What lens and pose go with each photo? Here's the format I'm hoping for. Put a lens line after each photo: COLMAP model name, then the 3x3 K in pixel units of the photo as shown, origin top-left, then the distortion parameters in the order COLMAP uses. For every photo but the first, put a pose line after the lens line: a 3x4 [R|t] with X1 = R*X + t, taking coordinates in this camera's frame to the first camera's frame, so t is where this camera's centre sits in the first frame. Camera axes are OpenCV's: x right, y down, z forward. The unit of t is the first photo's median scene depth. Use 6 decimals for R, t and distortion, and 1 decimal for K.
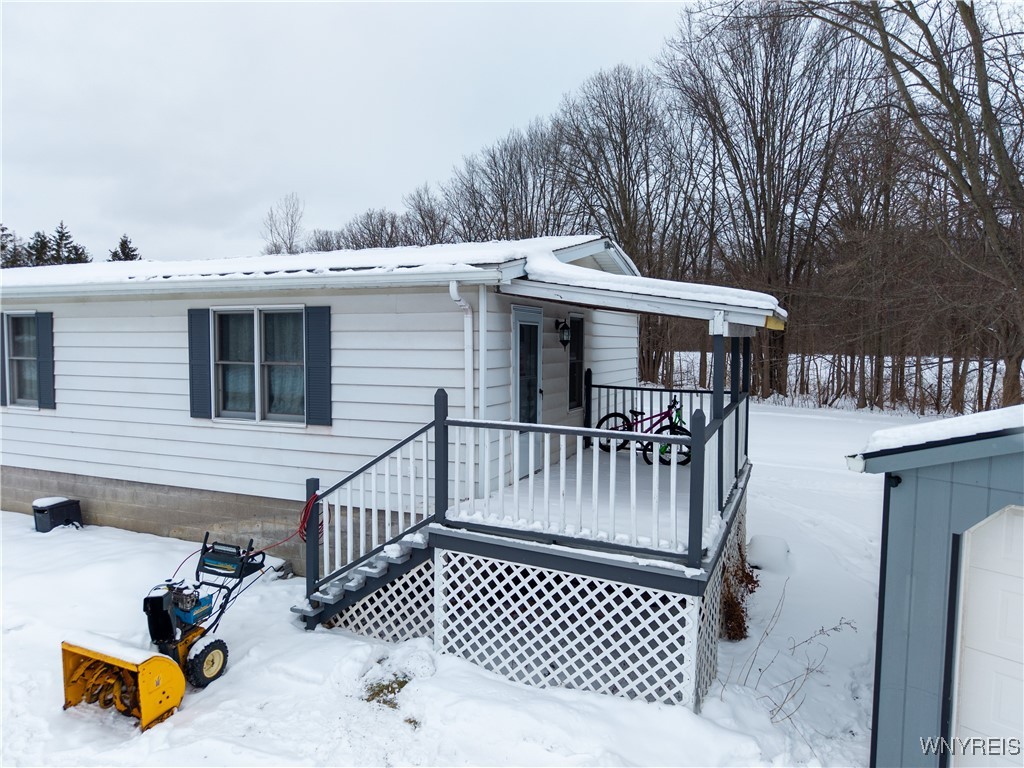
lens RADIAL K [[689.6, 0, 512.0], [0, 689.6, 384.0], [0, 0, 1]] dist [0.004702, -0.005652]
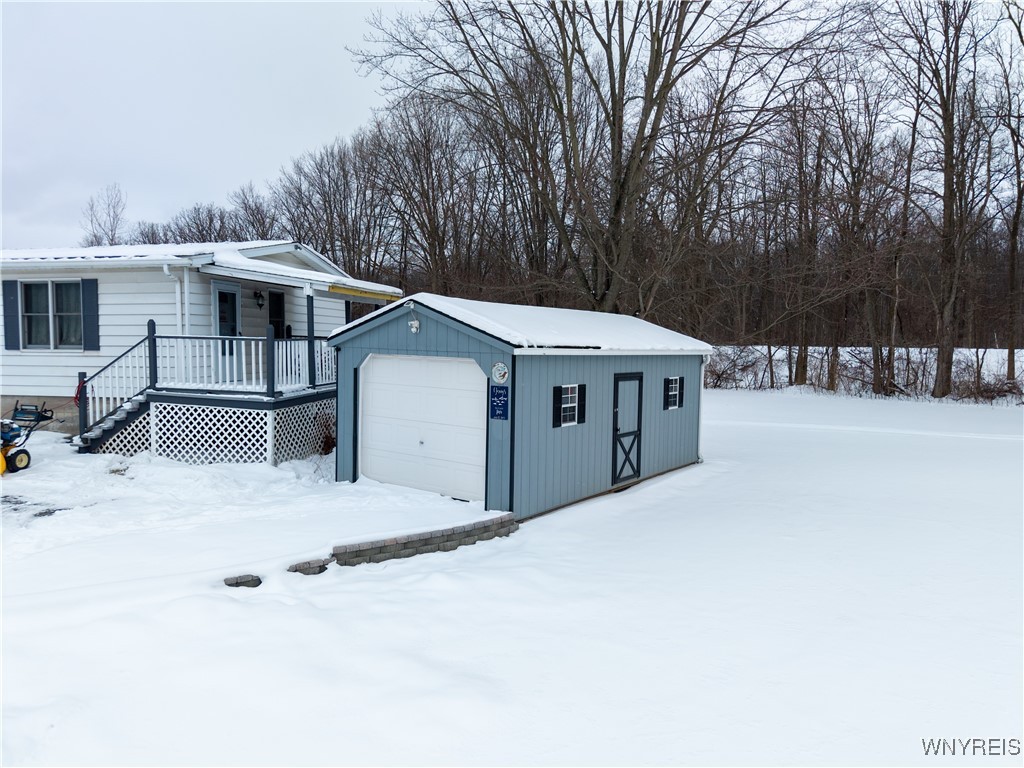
lens RADIAL K [[689.6, 0, 512.0], [0, 689.6, 384.0], [0, 0, 1]] dist [0.004702, -0.005652]
pose [[0.979289, -0.013603, 0.202012, 0.425834], [0.013461, 0.999907, 0.002079, 0.170692], [-0.202021, 0.000683, 0.979381, -0.951124]]
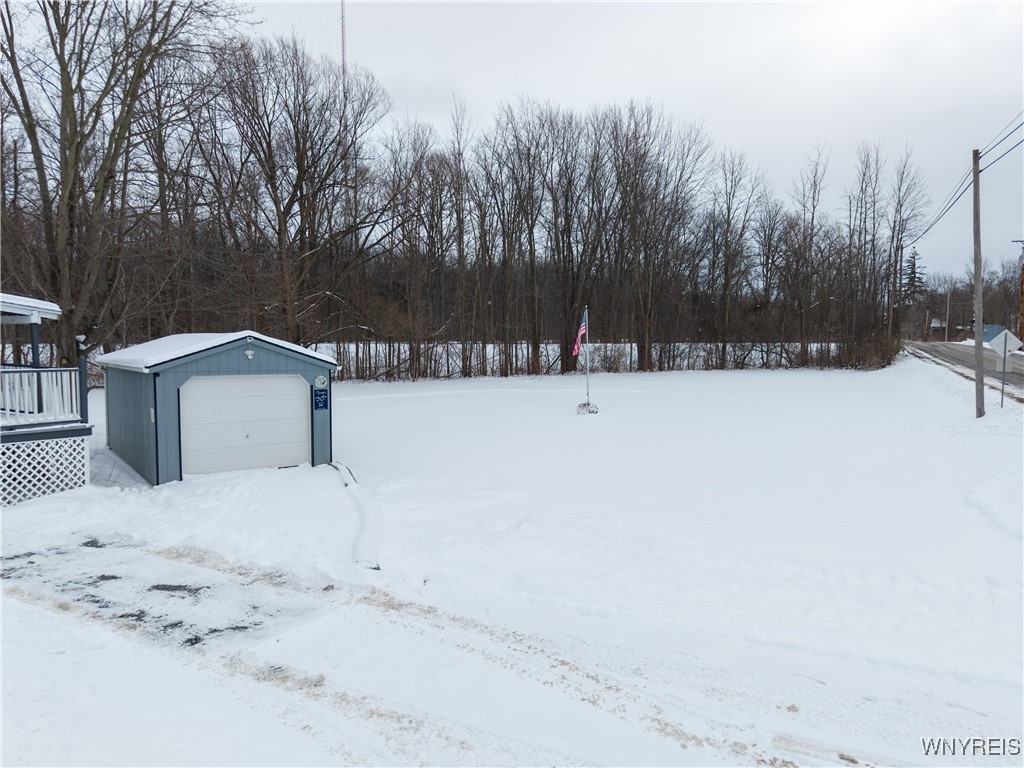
lens RADIAL K [[689.6, 0, 512.0], [0, 689.6, 384.0], [0, 0, 1]] dist [0.004702, -0.005652]
pose [[0.105724, -0.085491, 0.990714, -1.391428], [0.060437, 0.995008, 0.079412, 0.026122], [-0.992557, 0.051480, 0.110363, -0.508296]]
